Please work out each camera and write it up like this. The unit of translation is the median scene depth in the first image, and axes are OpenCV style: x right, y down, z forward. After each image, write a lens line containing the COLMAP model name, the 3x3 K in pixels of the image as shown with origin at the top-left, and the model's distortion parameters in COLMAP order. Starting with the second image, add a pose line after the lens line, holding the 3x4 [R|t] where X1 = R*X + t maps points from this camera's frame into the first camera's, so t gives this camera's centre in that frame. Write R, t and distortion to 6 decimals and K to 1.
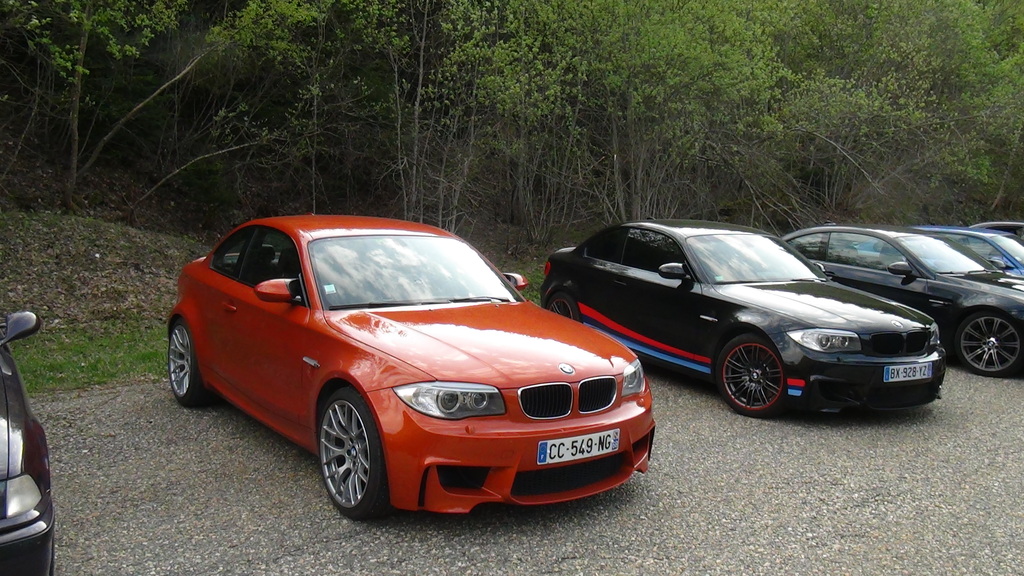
lens RADIAL K [[896.2, 0, 512.0], [0, 896.2, 288.0], [0, 0, 1]] dist [-0.006286, -0.004039]
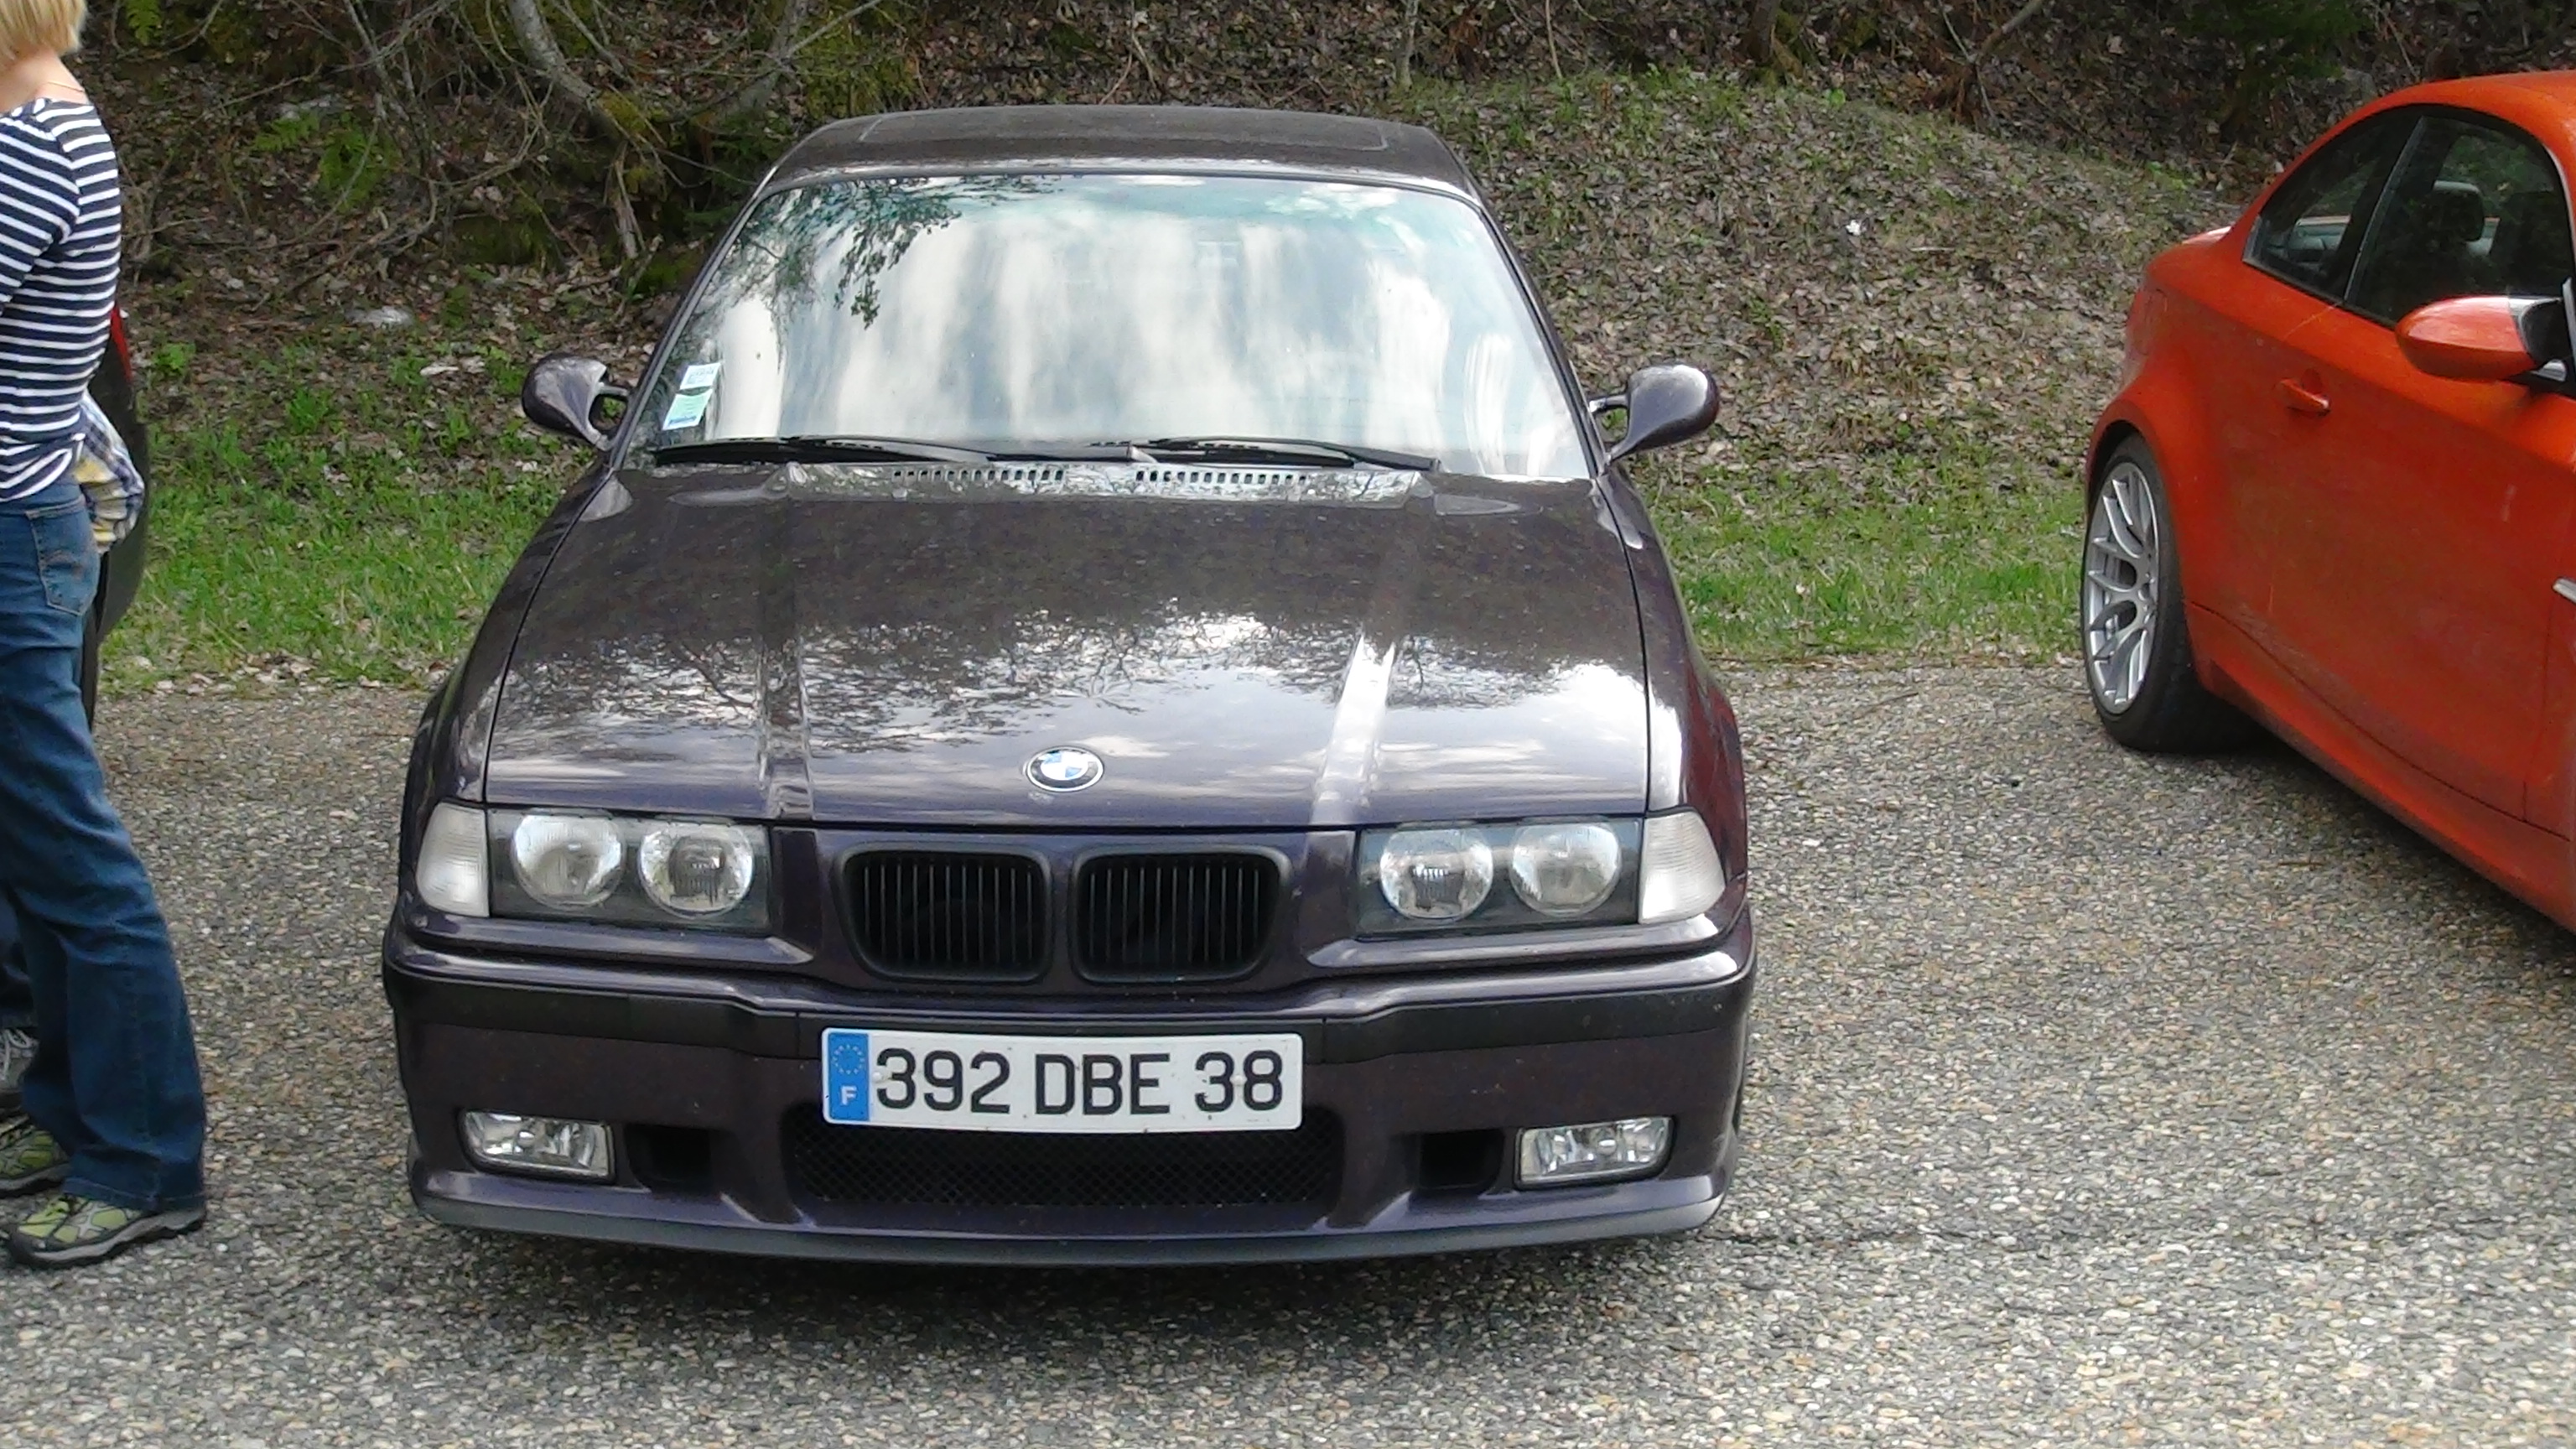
lens RADIAL K [[3710.4, 0, 1288.0], [0, 3710.4, 724.5], [0, 0, 1]] dist [-0.030609, -0.027699]
pose [[0.839843, 0.085866, -0.535995, 0.044769], [-0.040293, 0.994547, 0.096191, 0.023553], [0.541332, -0.059188, 0.838723, -0.143519]]
